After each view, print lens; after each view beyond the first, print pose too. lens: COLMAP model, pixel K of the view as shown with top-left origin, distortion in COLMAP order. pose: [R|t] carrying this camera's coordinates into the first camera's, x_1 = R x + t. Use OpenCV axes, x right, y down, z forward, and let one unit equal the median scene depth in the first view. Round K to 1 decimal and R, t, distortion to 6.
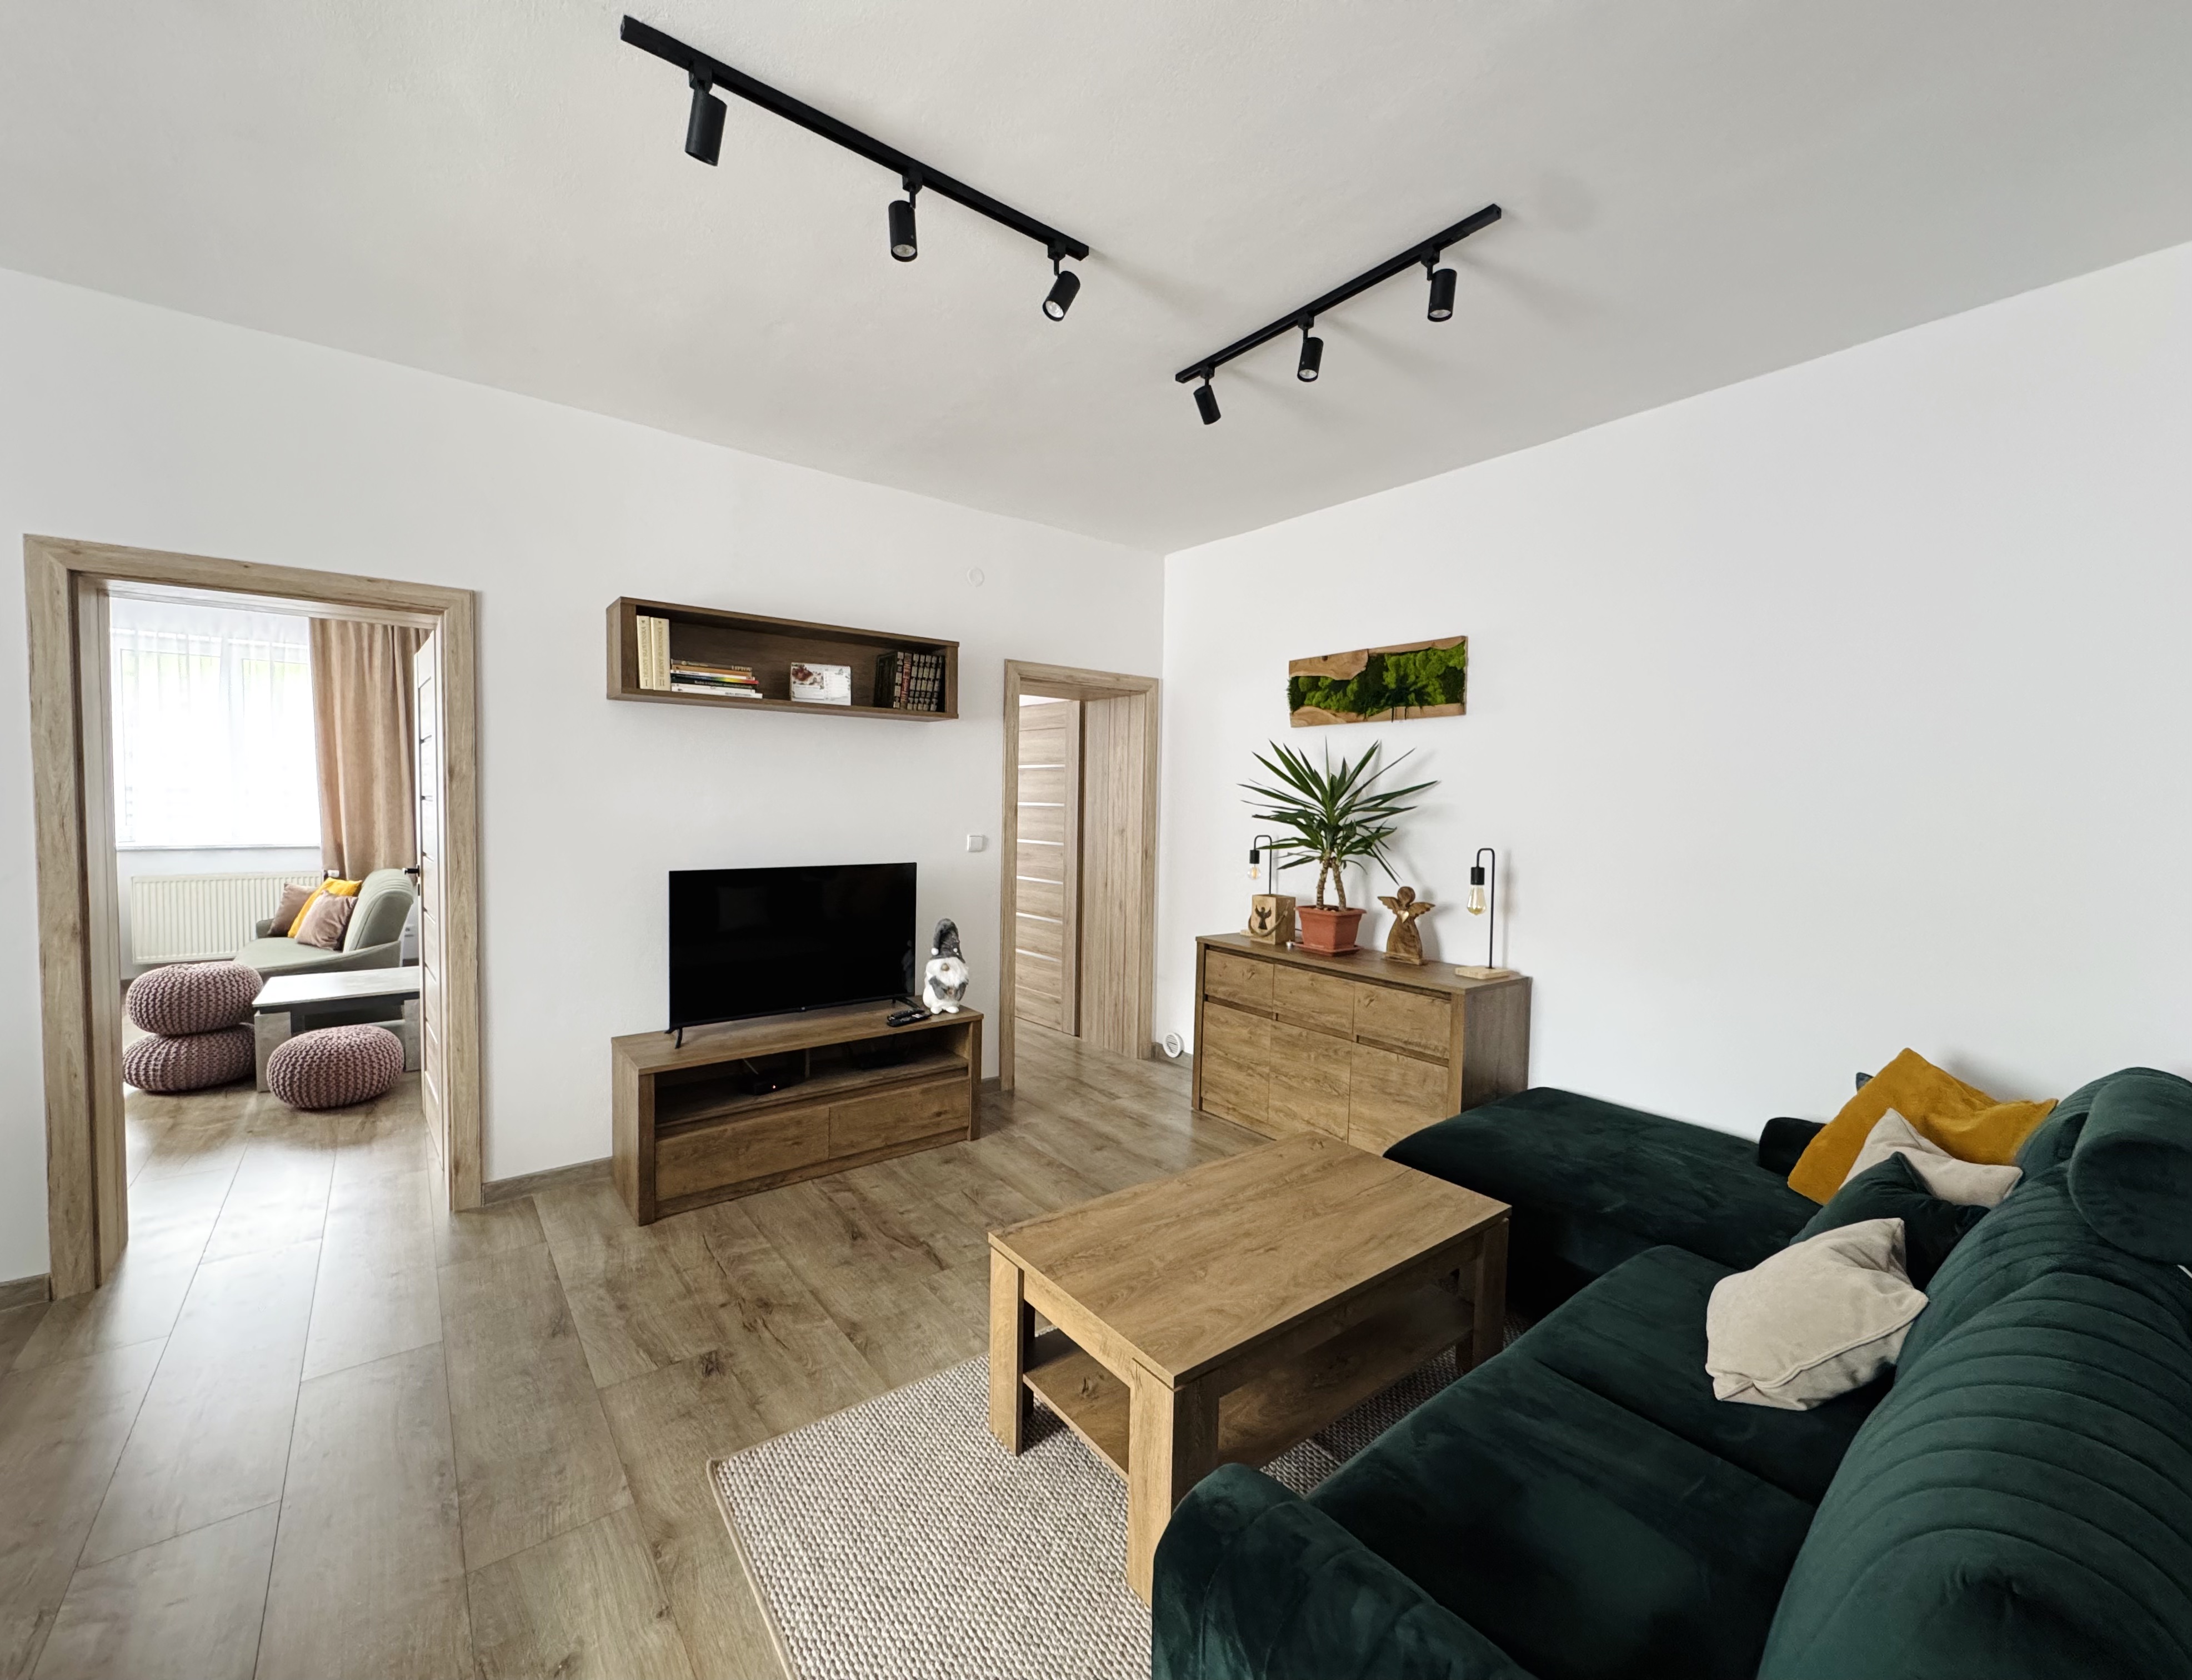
lens RADIAL K [[920.7, 0, 1089.0], [0, 920.7, 845.6], [0, 0, 1]] dist [-0.002624, 0.001214]
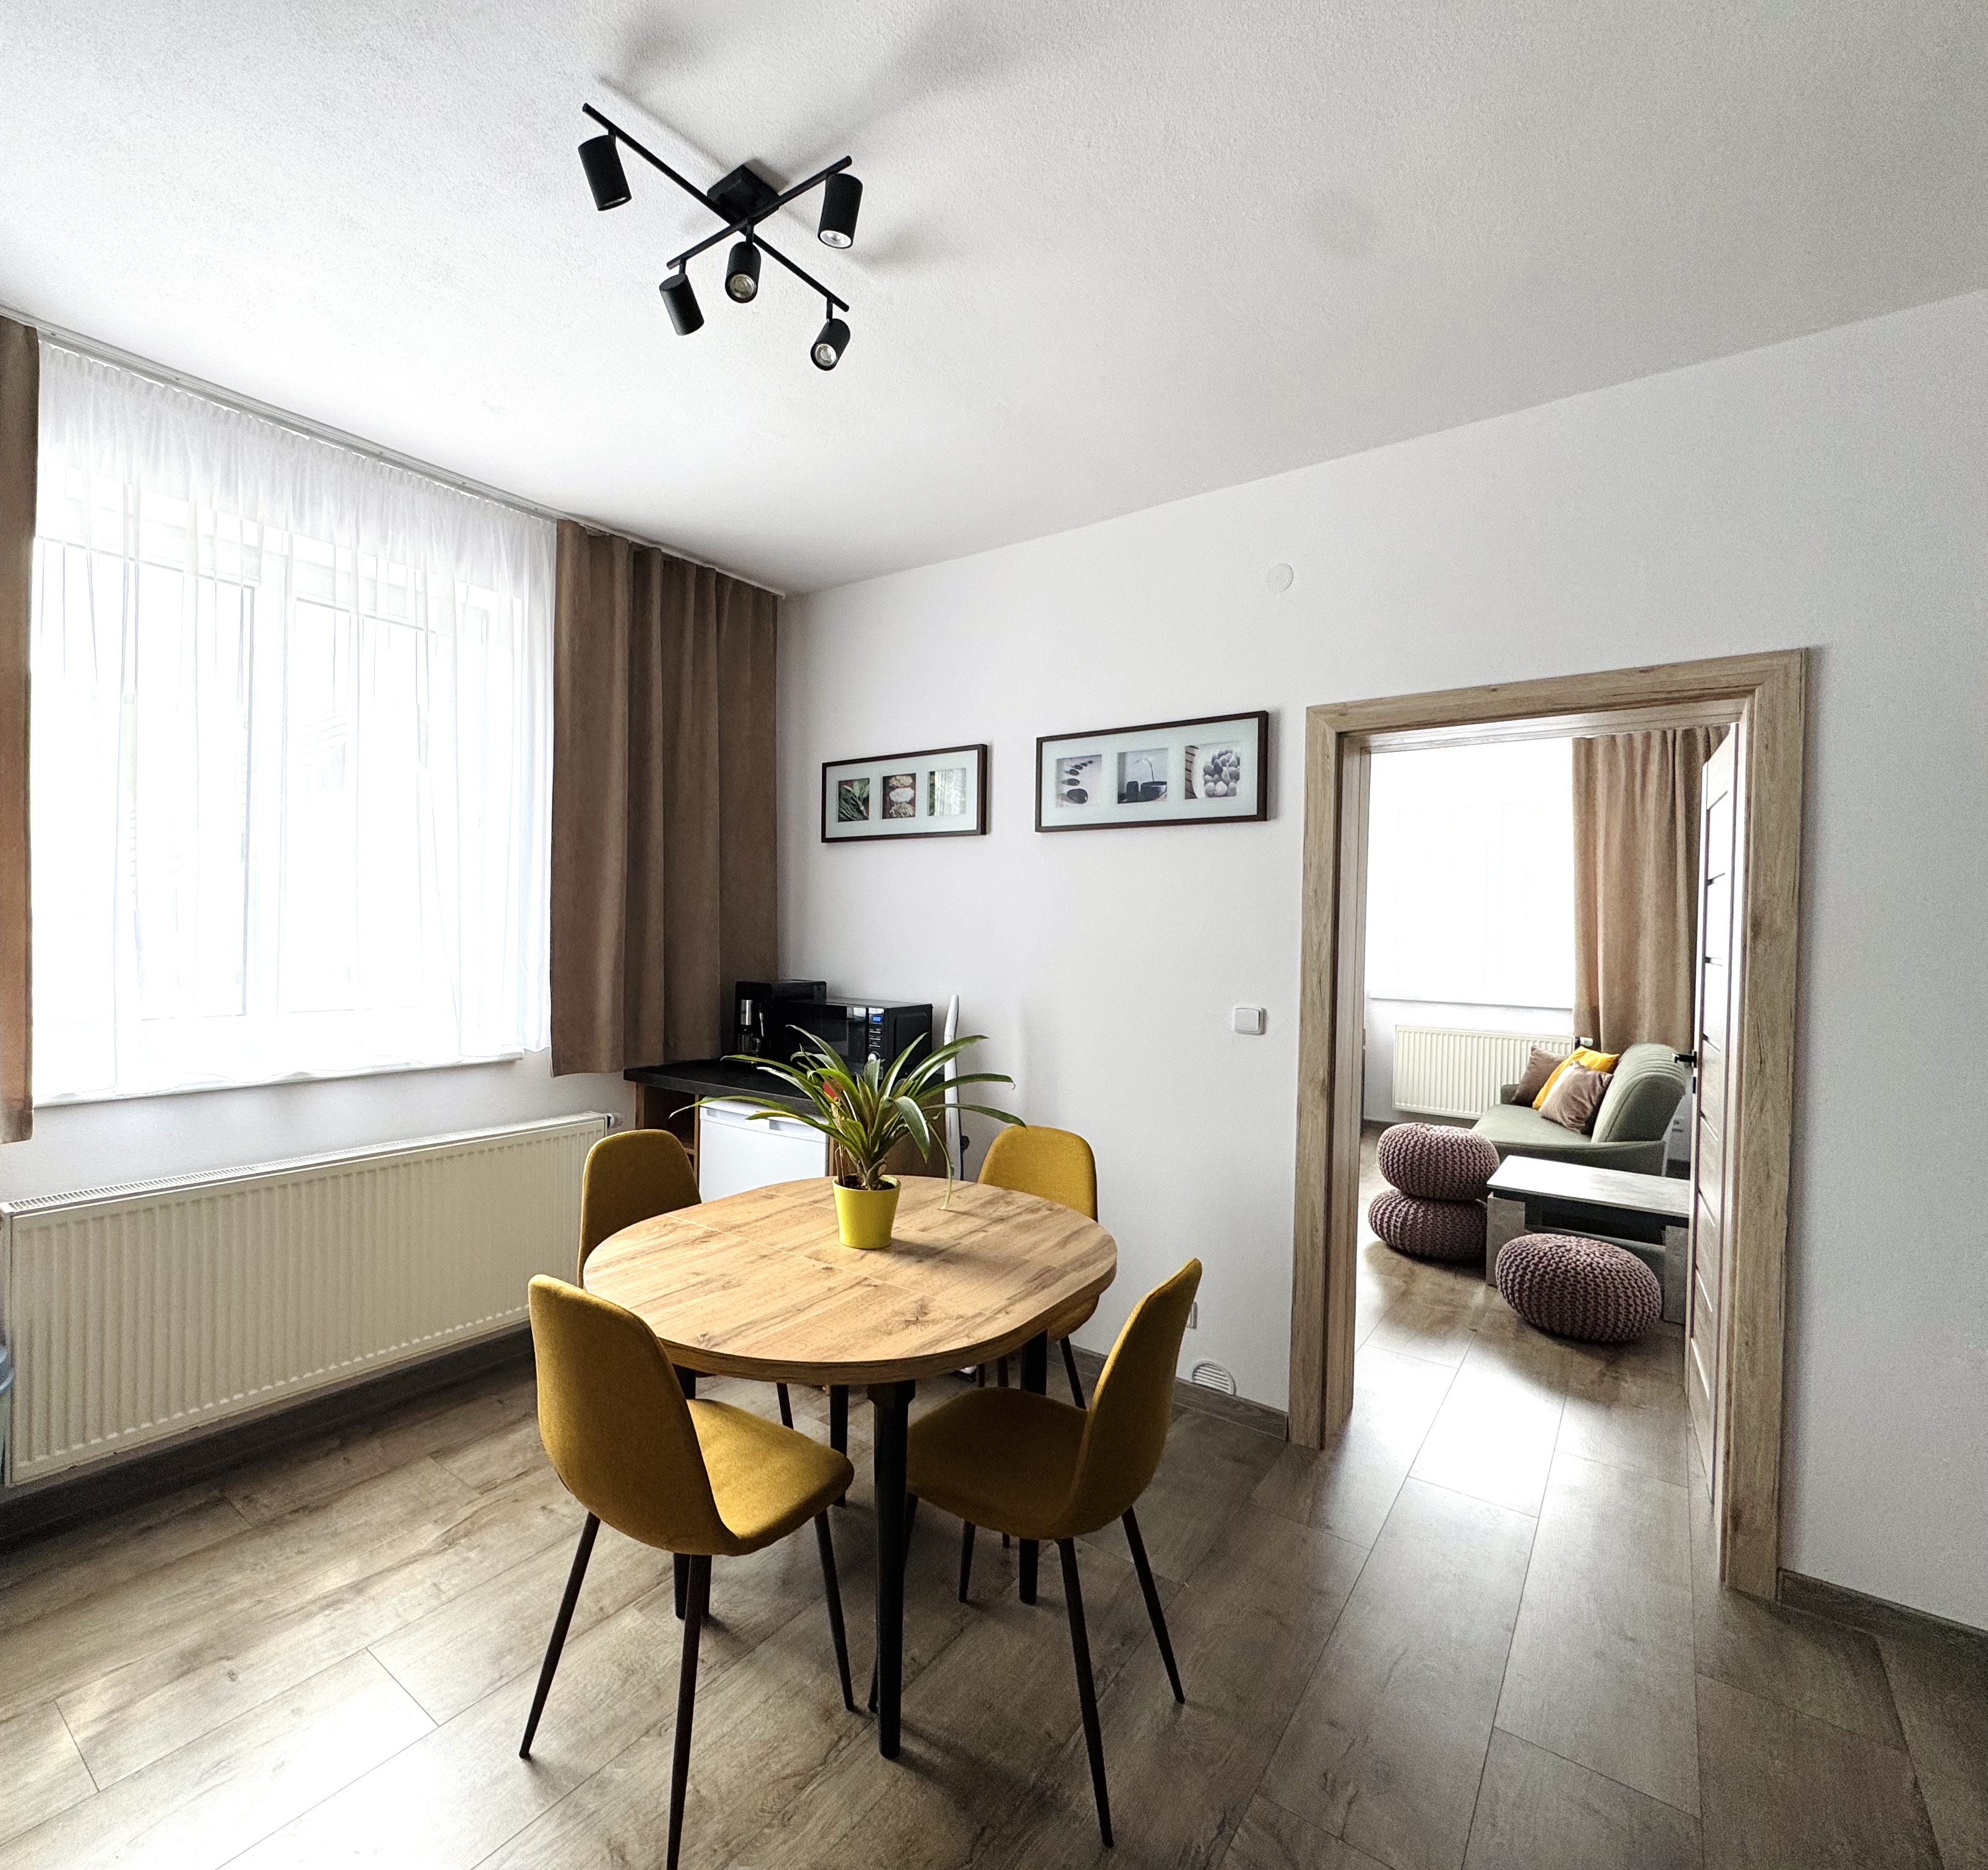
lens RADIAL K [[904.4, 0, 871.4], [0, 904.4, 924.2], [0, 0, 1]] dist [-0.000917, -0.000865]
pose [[0.199534, -0.004797, -0.979879, -0.161368], [-0.064142, 0.997779, -0.017946, -0.025653], [0.977789, 0.066433, 0.198783, 0.217269]]
